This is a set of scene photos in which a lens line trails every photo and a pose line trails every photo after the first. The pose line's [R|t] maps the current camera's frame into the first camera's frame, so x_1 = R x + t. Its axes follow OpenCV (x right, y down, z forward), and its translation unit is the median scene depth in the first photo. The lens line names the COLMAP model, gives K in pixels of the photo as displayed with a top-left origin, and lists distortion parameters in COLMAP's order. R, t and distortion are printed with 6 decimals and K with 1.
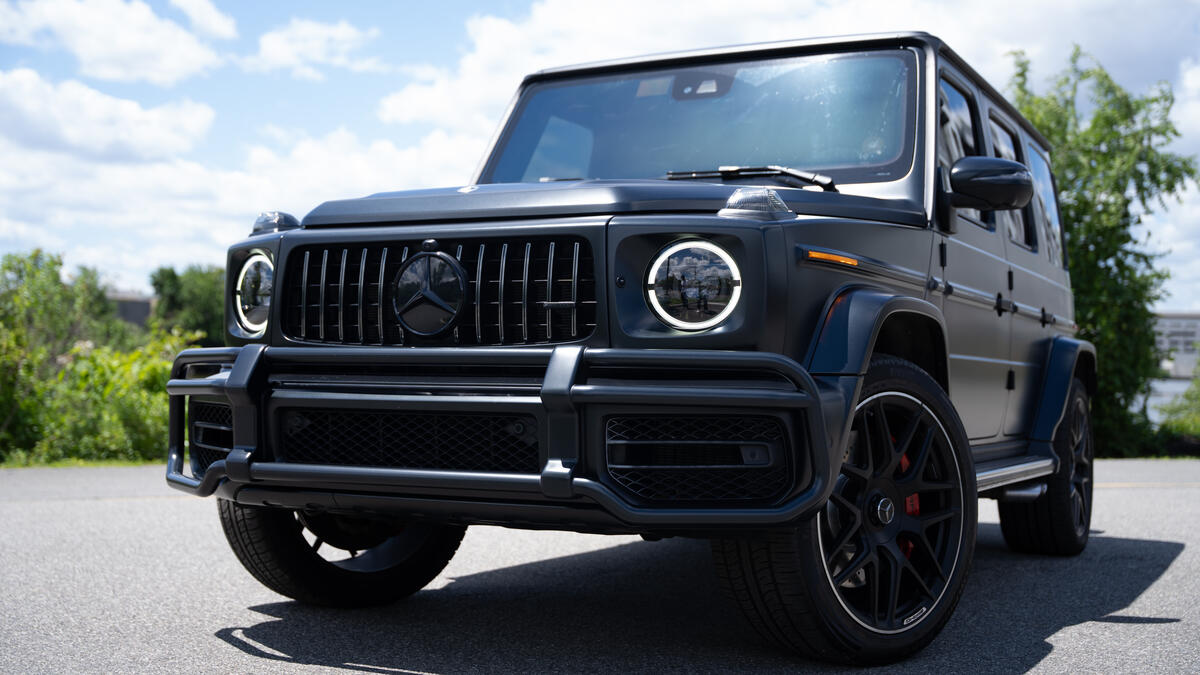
lens RADIAL K [[1384.2, 0, 600.0], [0, 1384.2, 337.5], [0, 0, 1]] dist [0.136229, 0.046408]
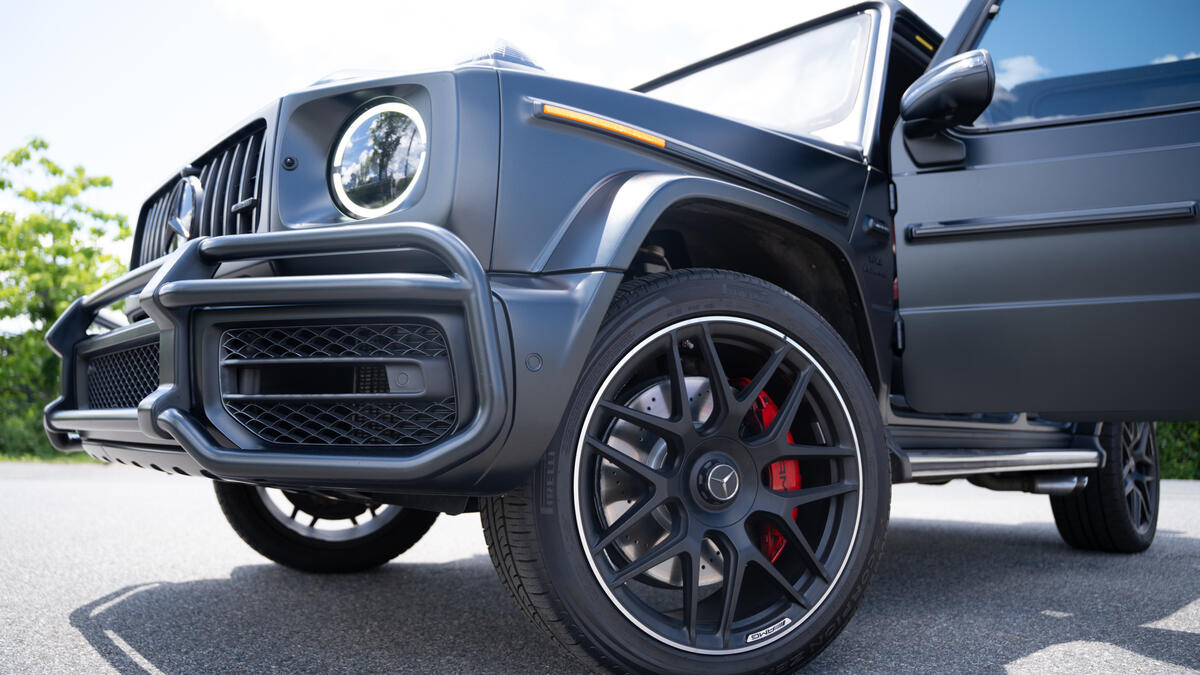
lens RADIAL K [[813.3, 0, 600.0], [0, 813.3, 337.5], [0, 0, 1]] dist [-0.135408, 0.103997]
pose [[0.942961, -0.039879, -0.330506, 0.292854], [0.008195, 0.995279, -0.096709, 0.092275], [0.332803, 0.088484, 0.938836, 0.598703]]
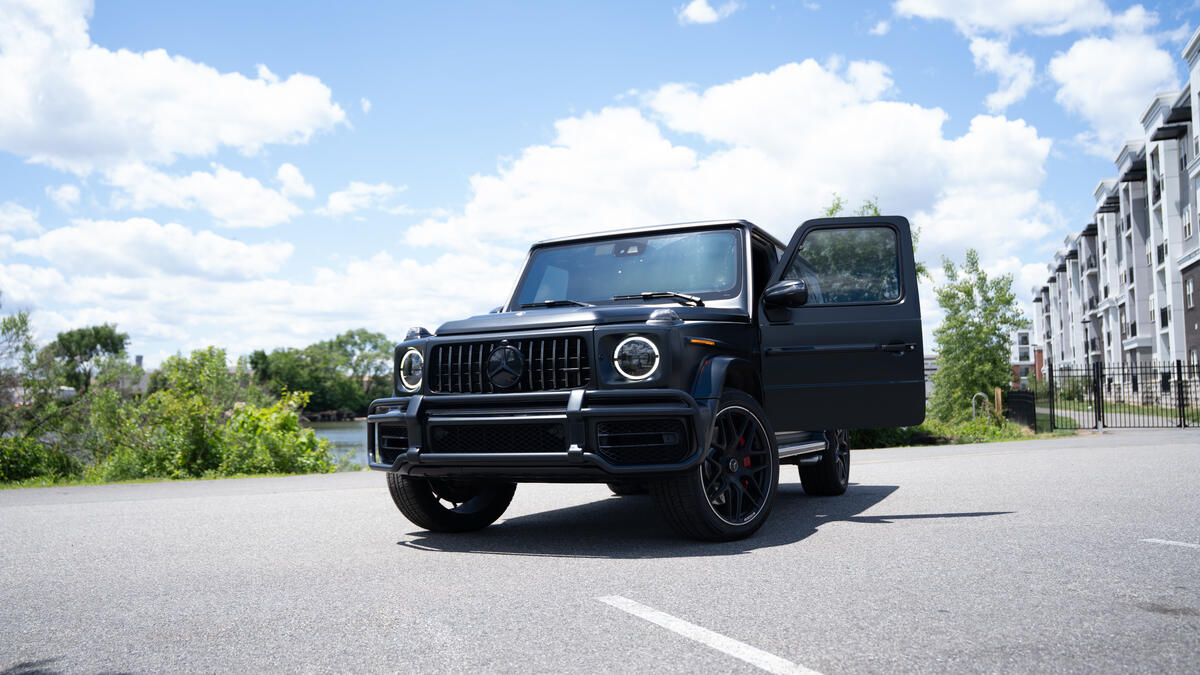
lens RADIAL K [[950.6, 0, 600.0], [0, 950.6, 337.5], [0, 0, 1]] dist [-0.049209, 0.002395]
pose [[0.997871, -0.036254, 0.054211, -0.057373], [0.038942, 0.998021, -0.049373, -0.000255], [-0.052314, 0.051379, 0.997308, -0.379263]]
